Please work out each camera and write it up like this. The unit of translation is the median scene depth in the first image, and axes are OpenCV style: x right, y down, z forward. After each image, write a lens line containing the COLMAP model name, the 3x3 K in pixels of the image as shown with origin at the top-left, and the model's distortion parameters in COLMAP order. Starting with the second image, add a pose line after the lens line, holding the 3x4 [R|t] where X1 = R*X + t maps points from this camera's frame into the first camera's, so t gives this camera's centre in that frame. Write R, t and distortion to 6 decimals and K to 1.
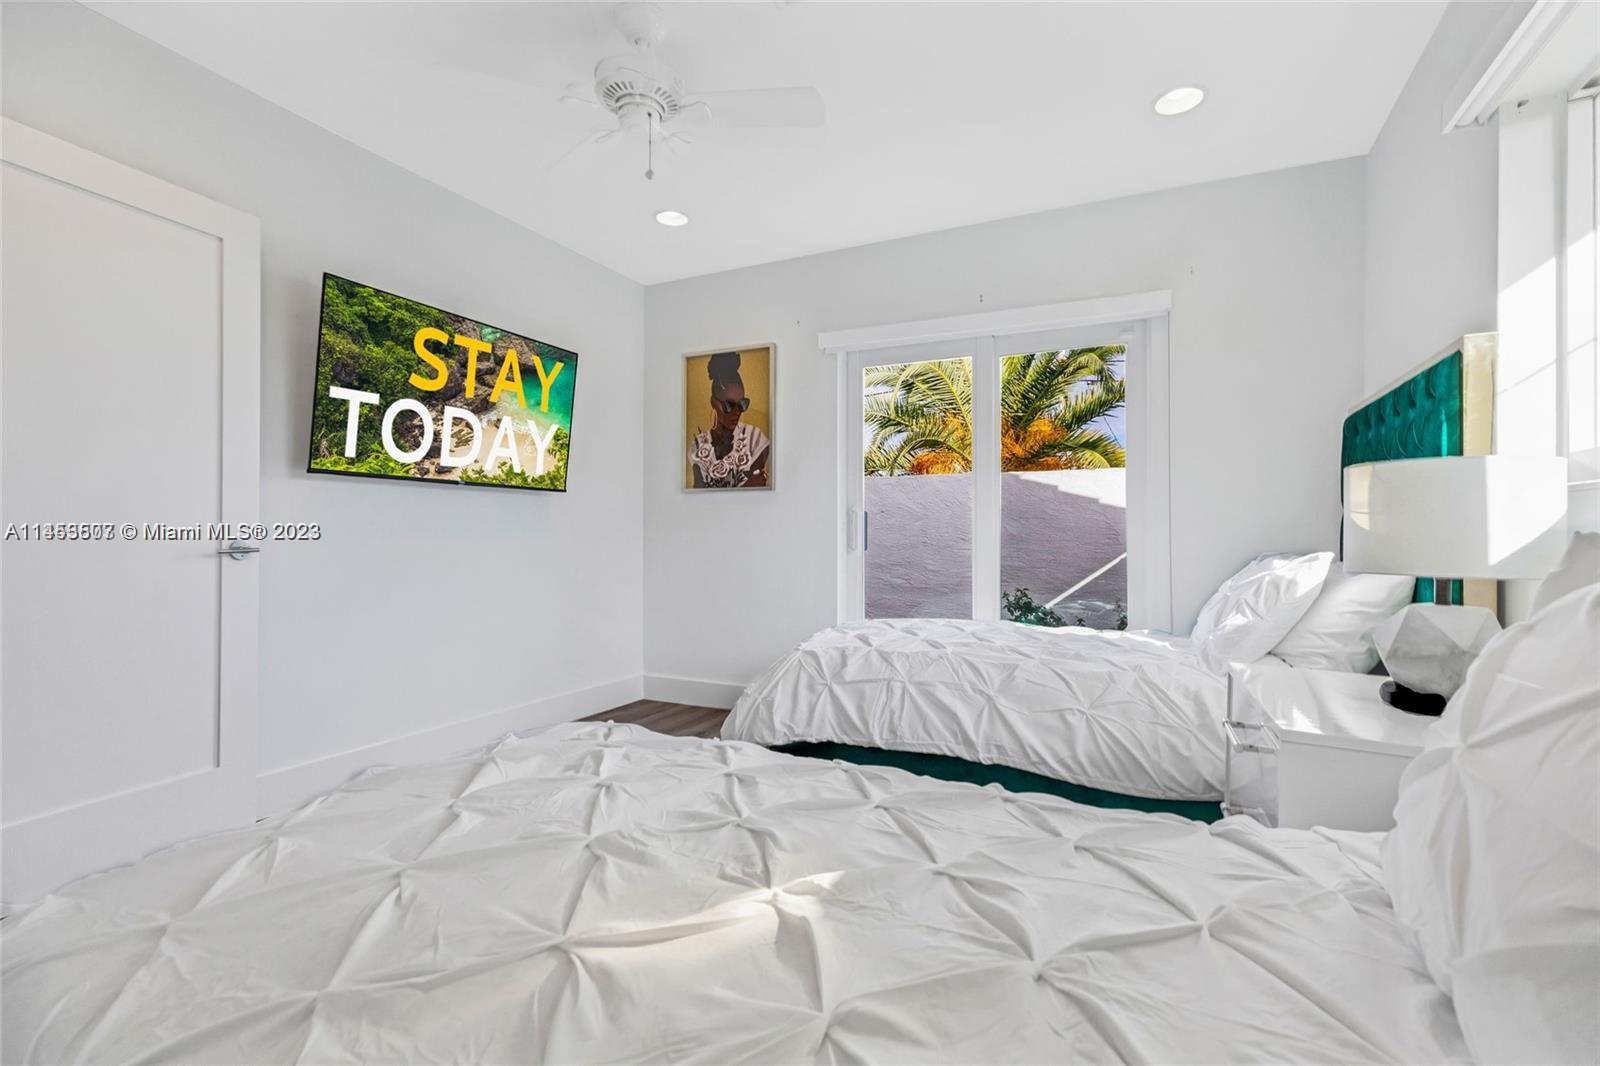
lens RADIAL K [[707.8, 0, 803.9], [0, 707.8, 532.7], [0, 0, 1]] dist [0.003788, 0.001057]
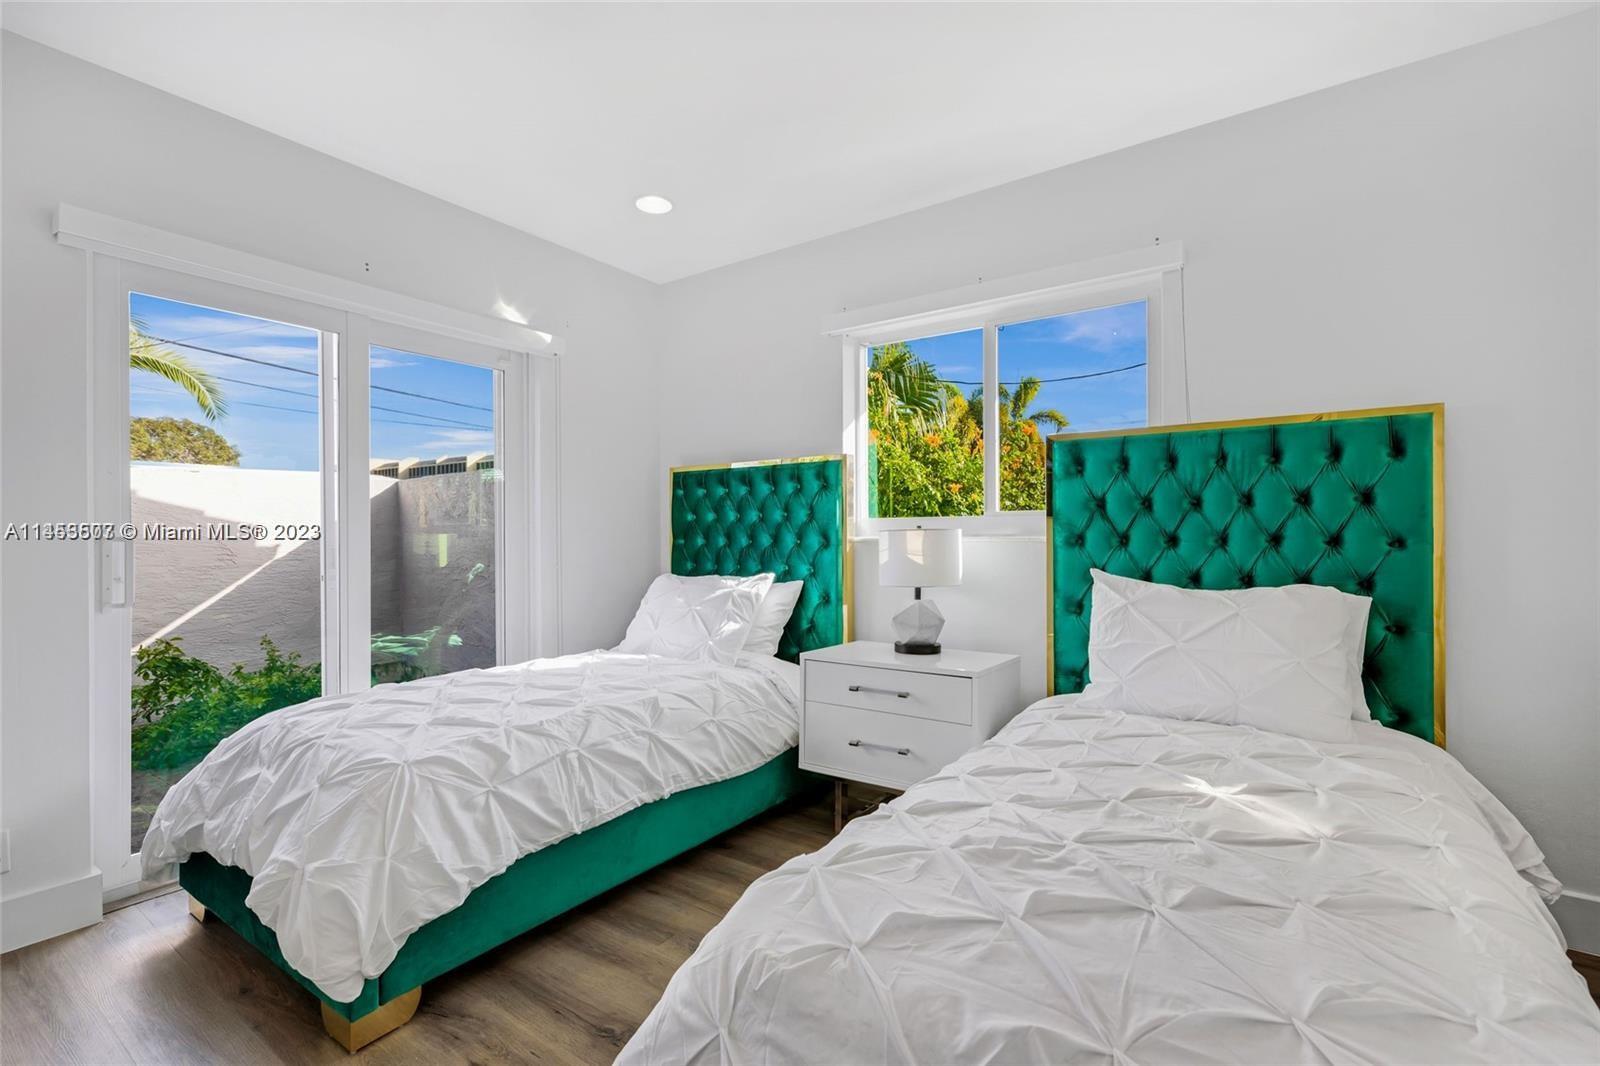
lens RADIAL K [[707.8, 0, 807.3], [0, 707.8, 539.3], [0, 0, 1]] dist [0.003788, 0.001057]
pose [[0.156942, -0.007298, 0.987581, -0.691894], [0.002654, 0.999972, 0.006968, -0.053173], [-0.987604, 0.001527, 0.156957, 0.612488]]
